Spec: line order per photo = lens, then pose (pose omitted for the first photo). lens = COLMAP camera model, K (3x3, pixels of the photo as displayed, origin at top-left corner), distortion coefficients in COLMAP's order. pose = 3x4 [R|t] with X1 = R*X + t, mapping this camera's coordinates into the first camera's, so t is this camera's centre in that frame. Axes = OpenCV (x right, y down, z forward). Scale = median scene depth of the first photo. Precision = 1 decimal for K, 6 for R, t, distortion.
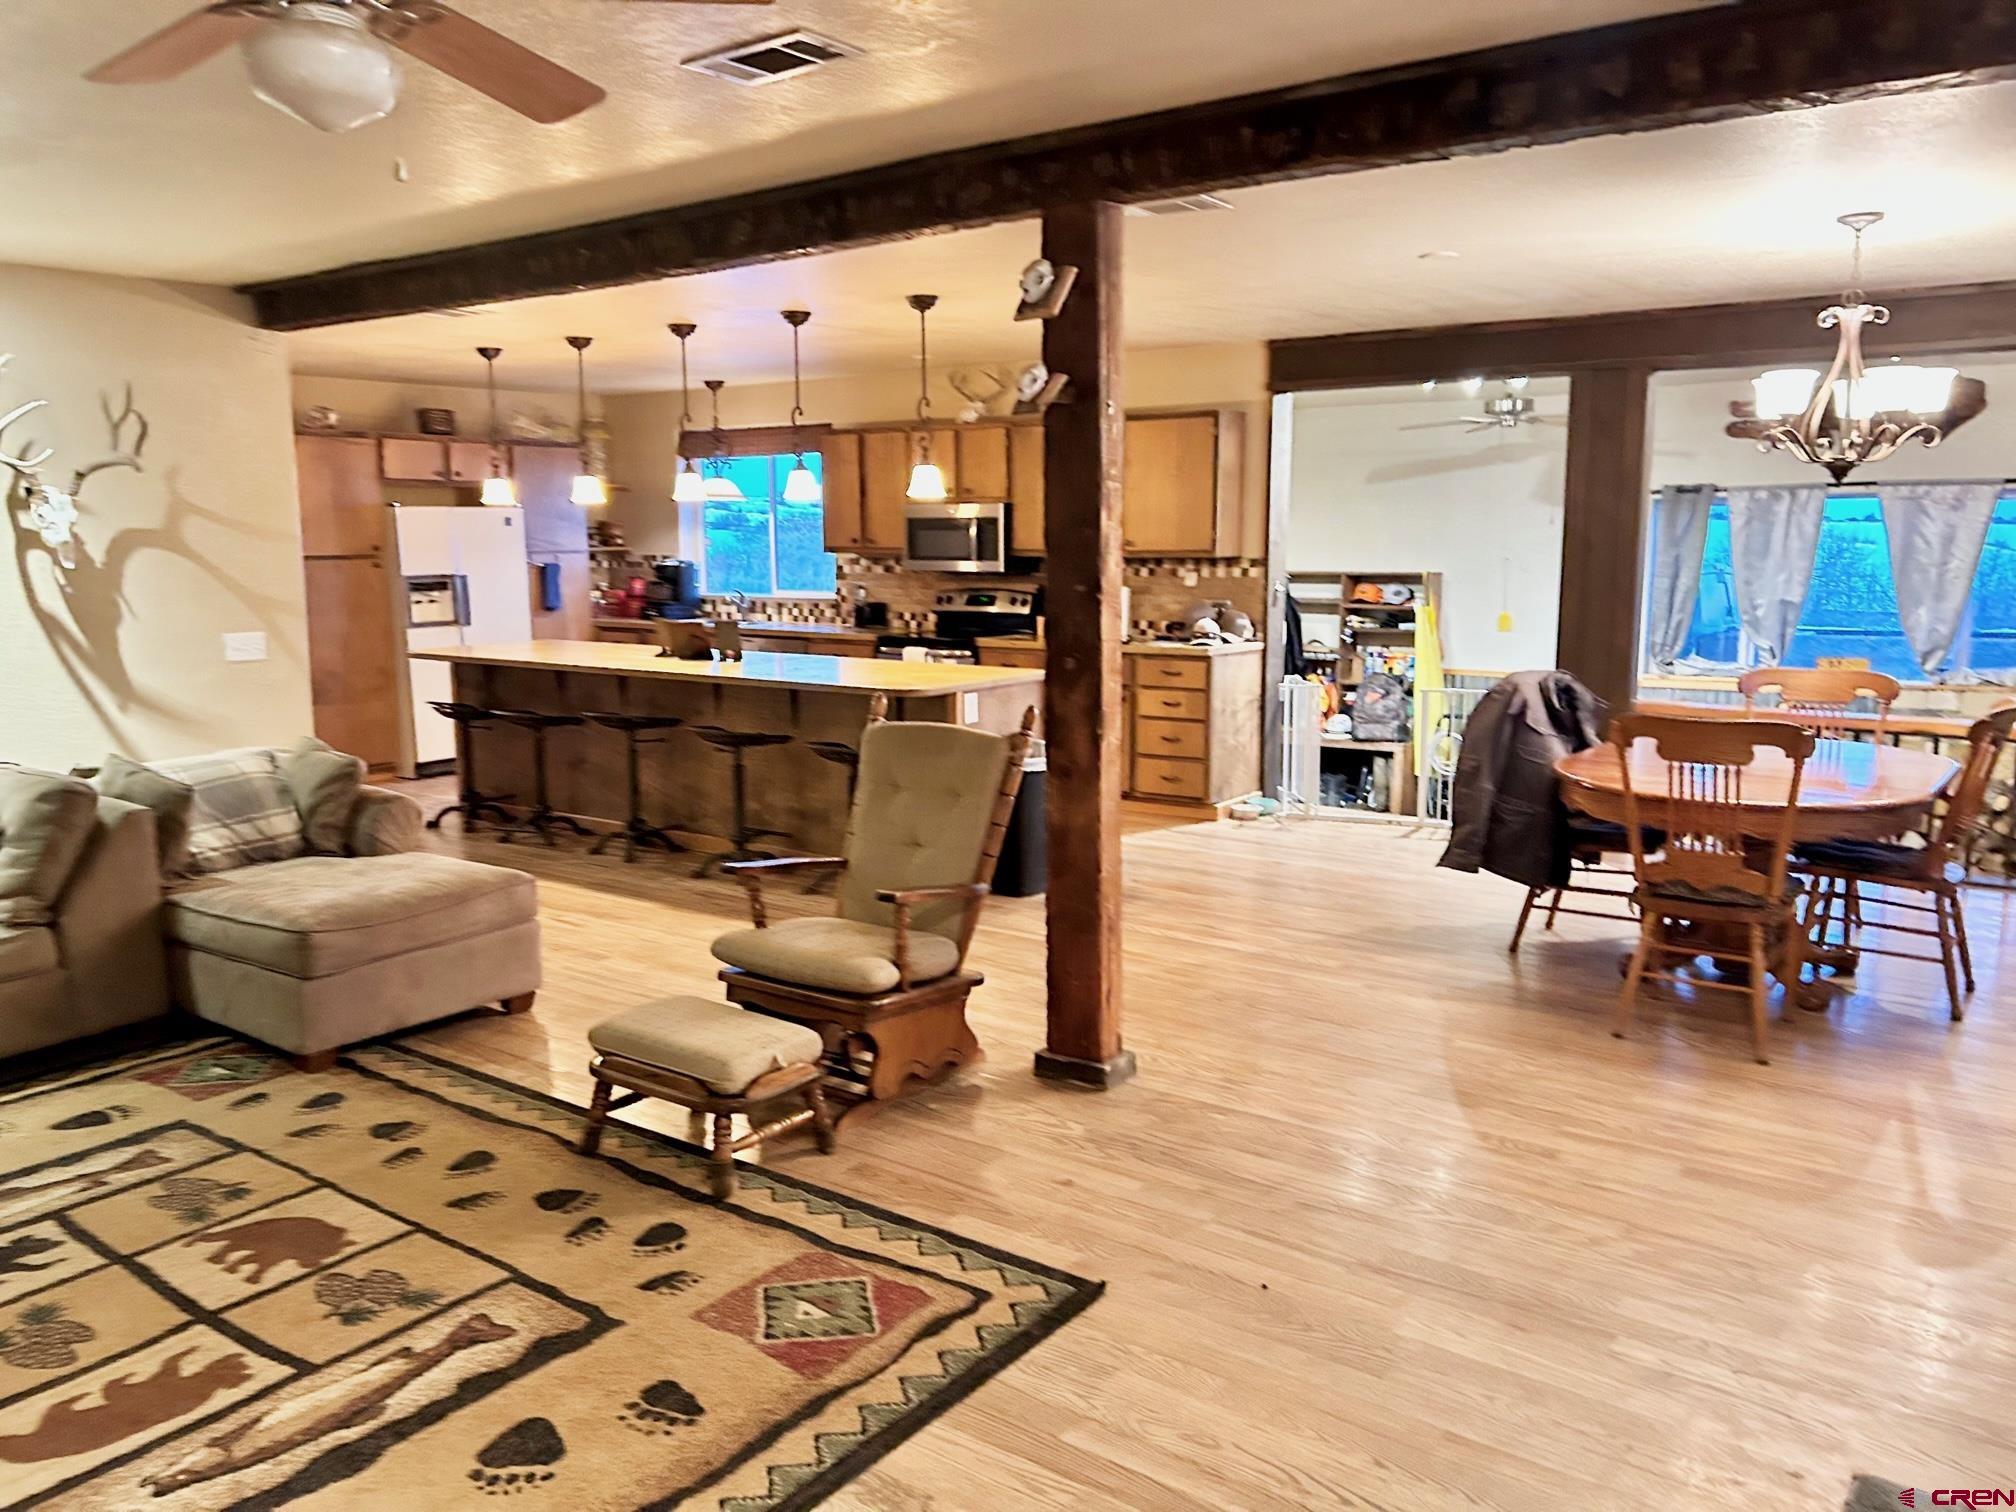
lens RADIAL K [[1520.7, 0, 1025.3], [0, 1520.7, 765.4], [0, 0, 1]] dist [0.003887, 0.003857]
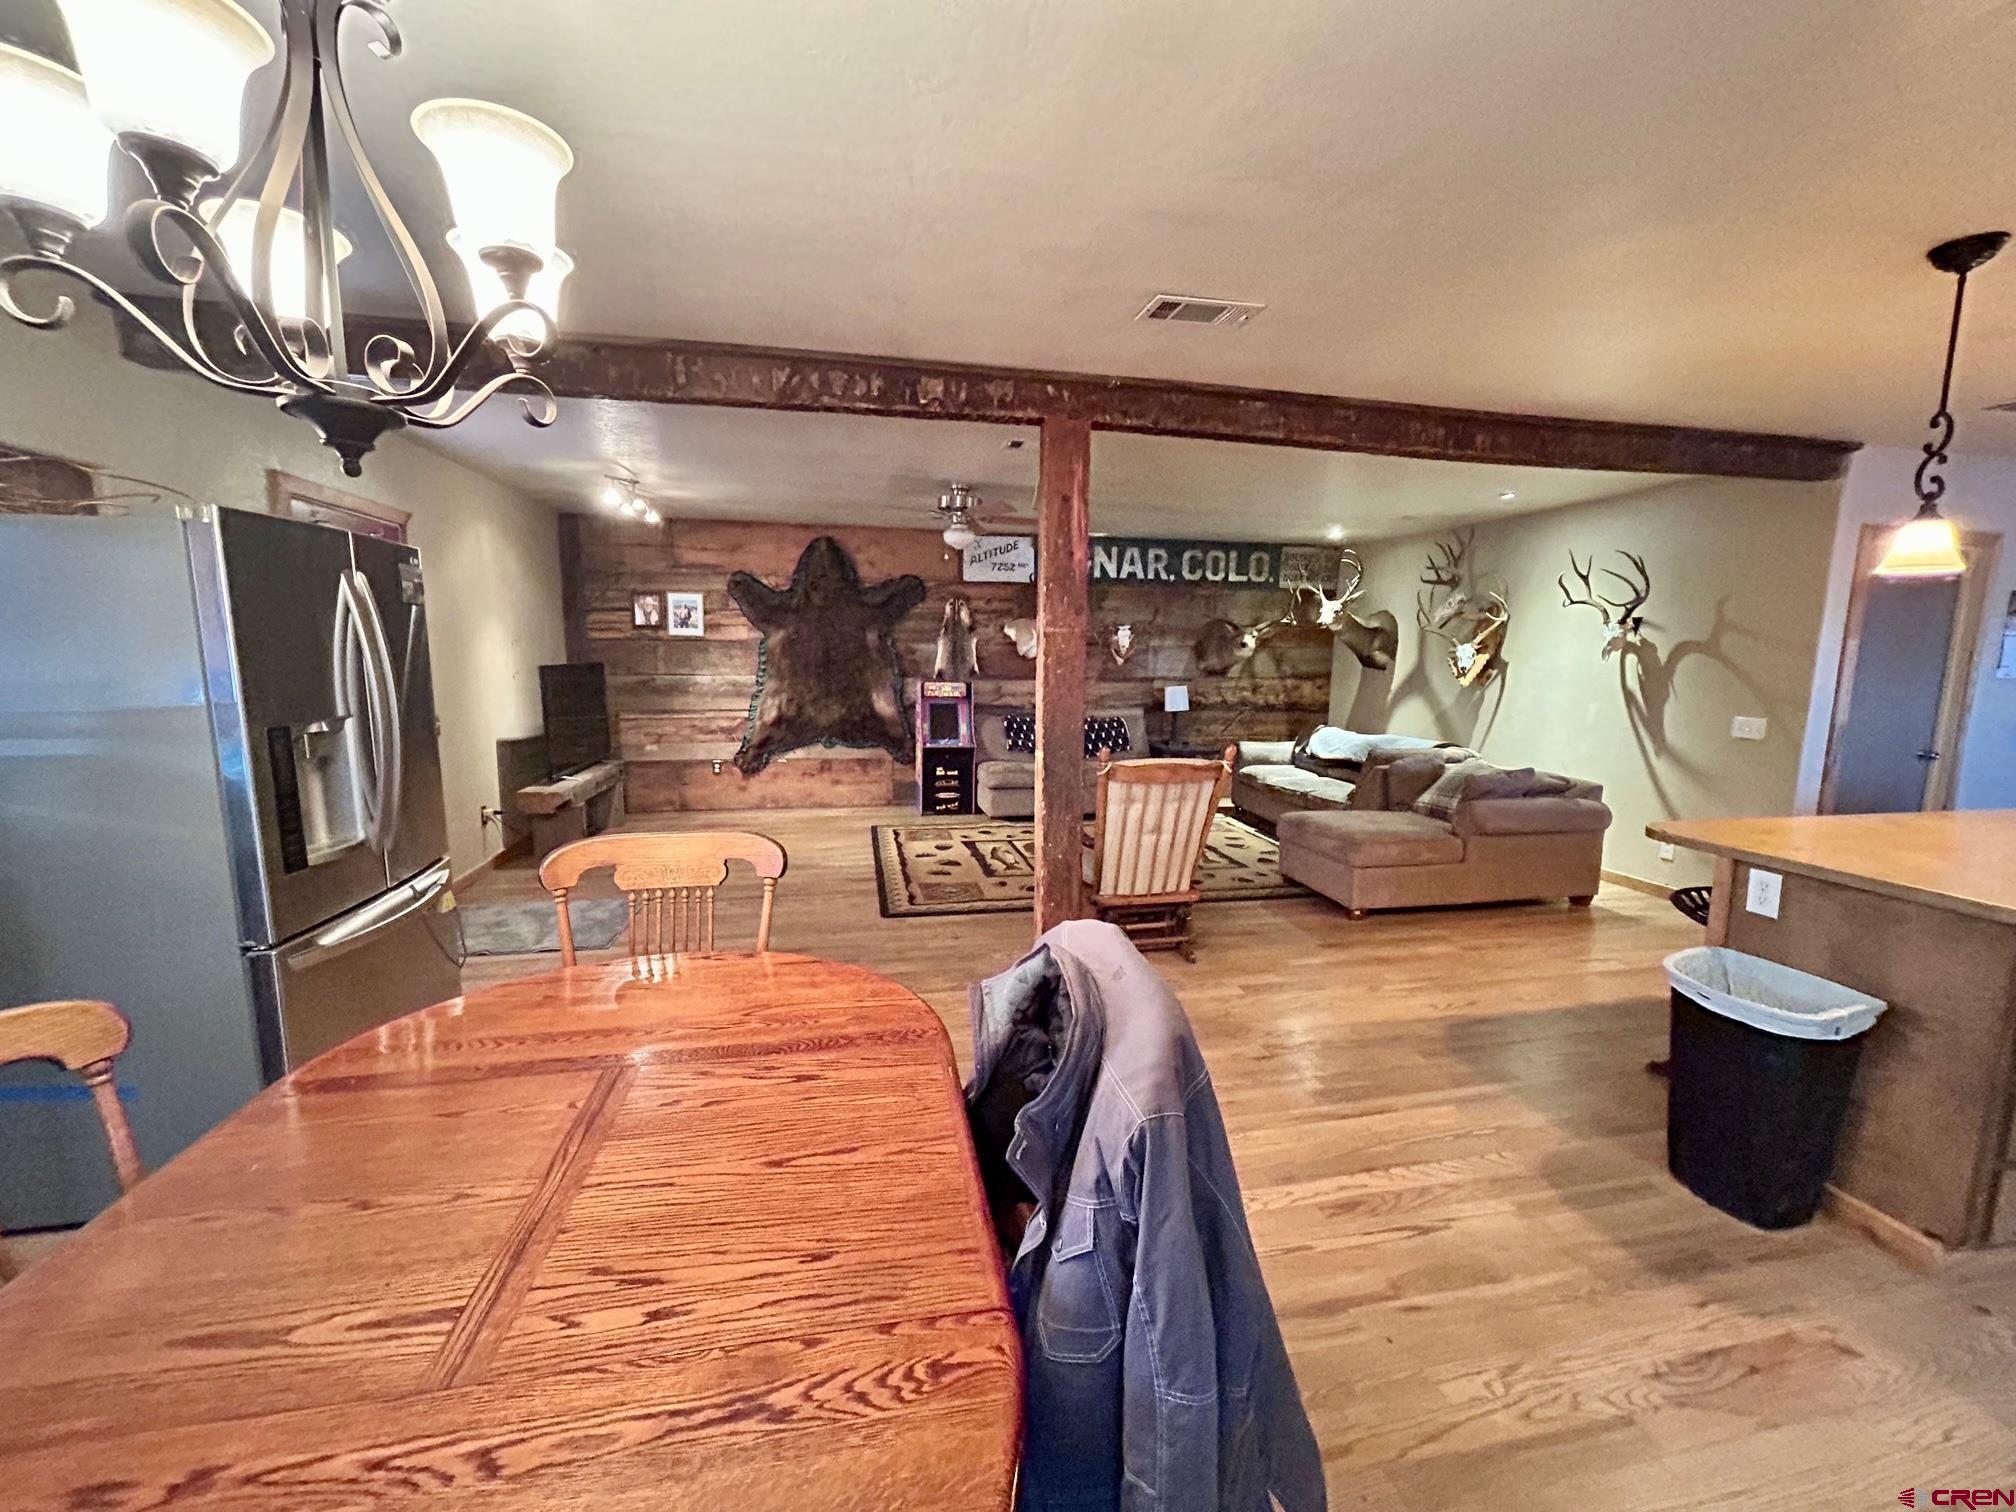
lens RADIAL K [[807.5, 0, 1008.0], [0, 807.5, 756.0], [0, 0, 1]] dist [-0.000987, 0.000711]
pose [[-0.677066, 0.092541, -0.730081, 0.842423], [-0.122911, 0.963908, 0.236165, -0.265428], [0.725586, 0.249634, -0.641255, 1.851936]]
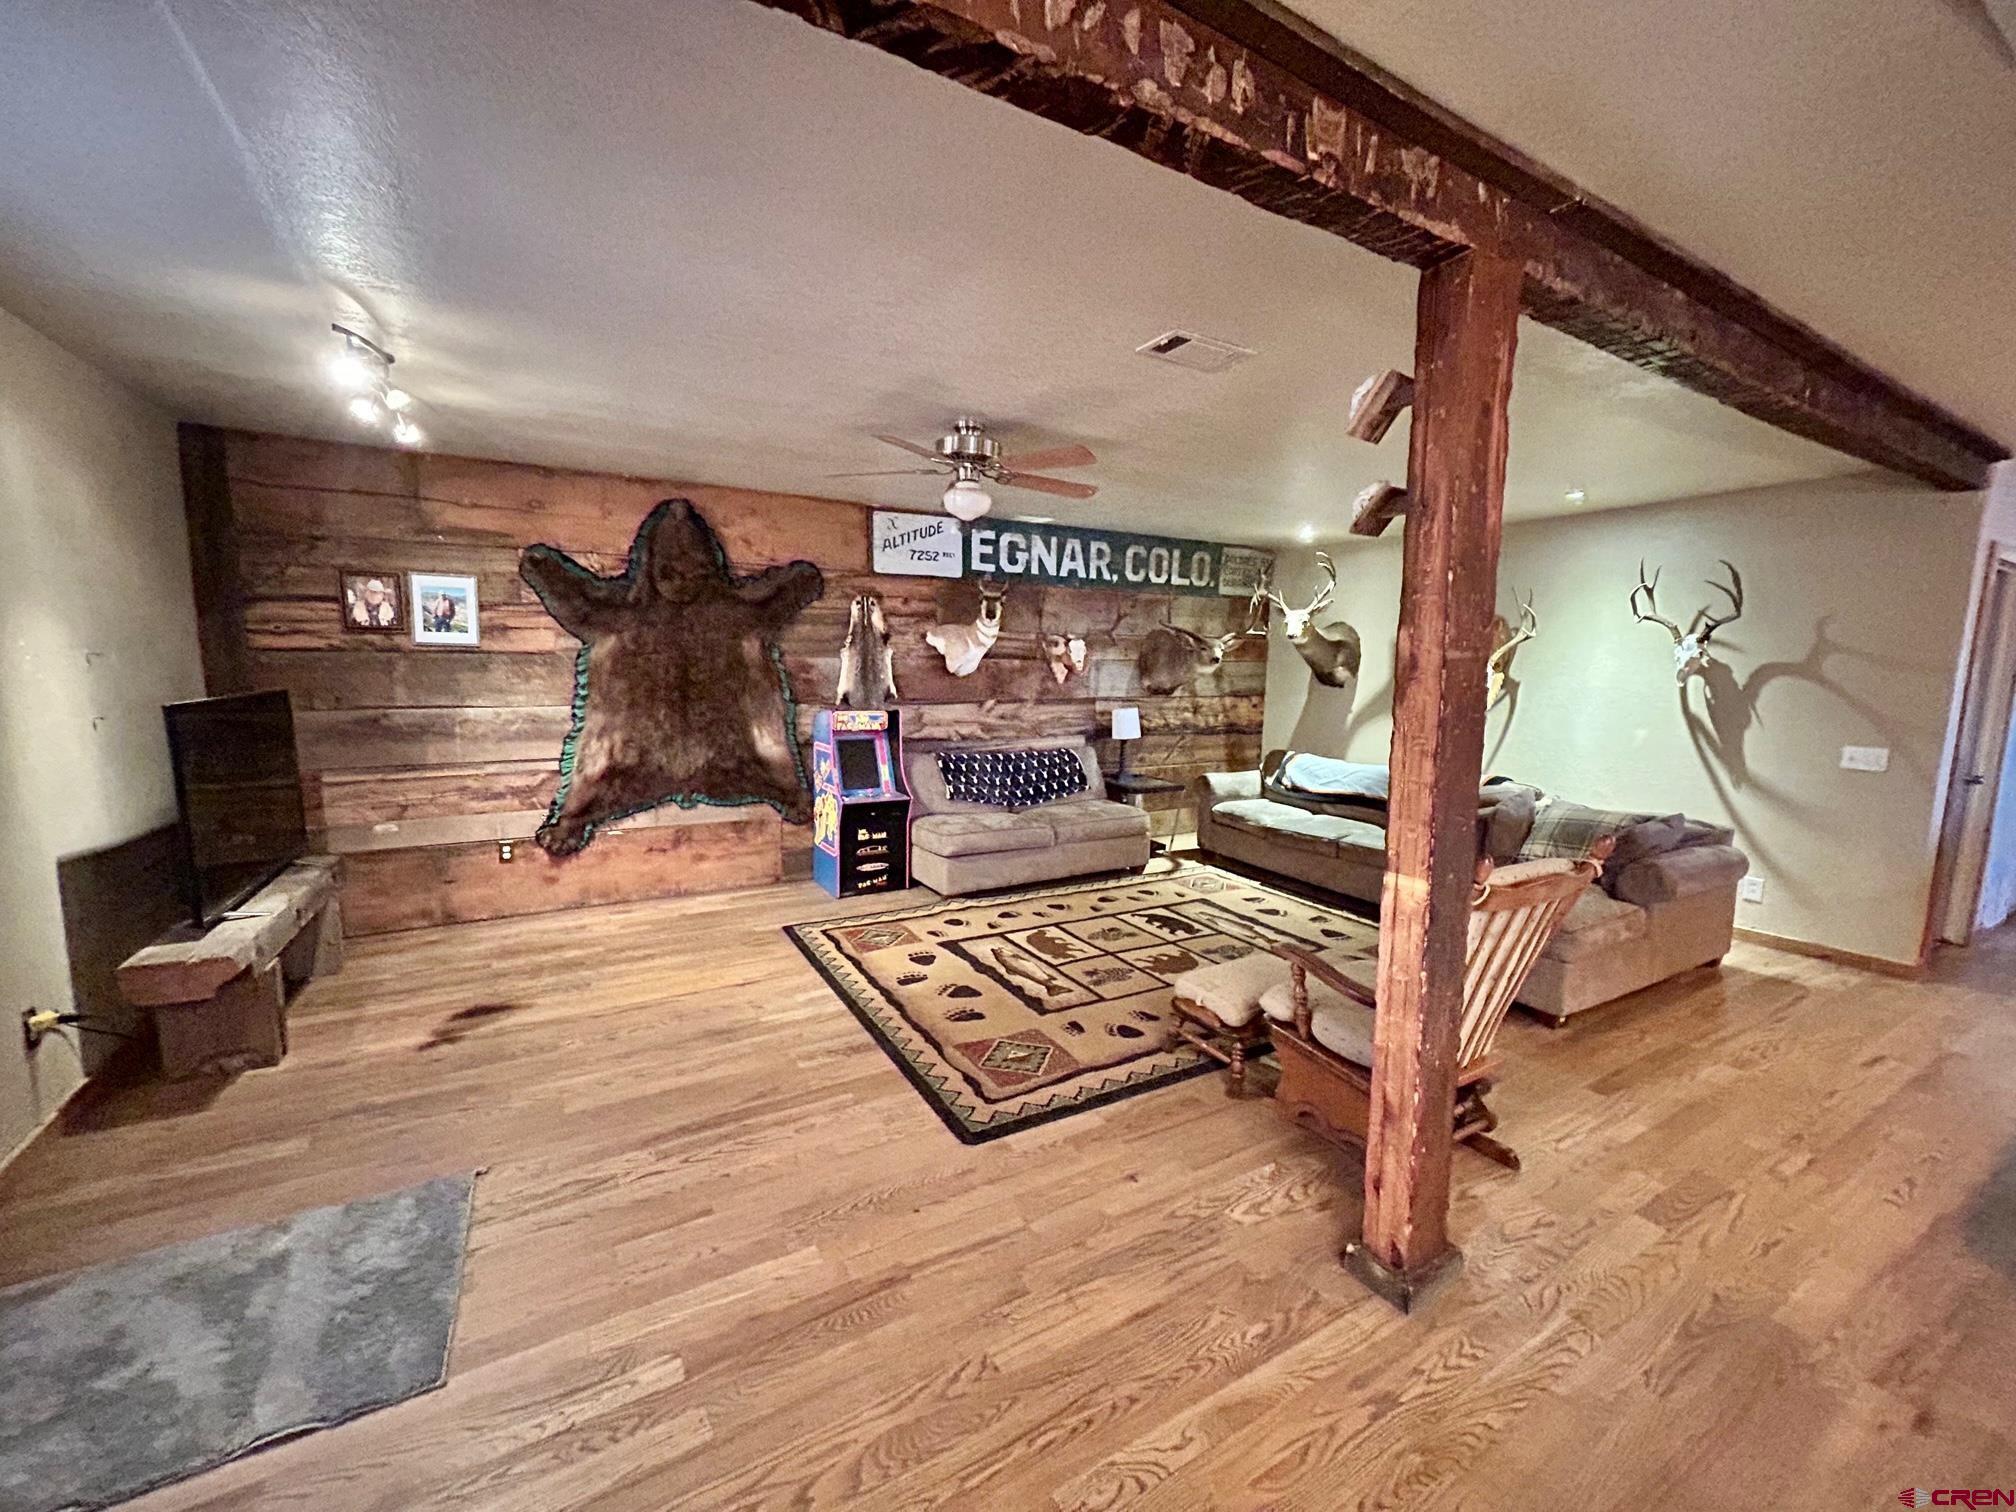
lens RADIAL K [[807.5, 0, 1008.0], [0, 807.5, 756.0], [0, 0, 1]] dist [-0.000987, 0.000711]
pose [[-0.409534, 0.108776, -0.905787, 0.674895], [-0.155249, 0.970075, 0.186689, -0.177143], [0.898988, 0.217078, -0.380391, 1.172562]]
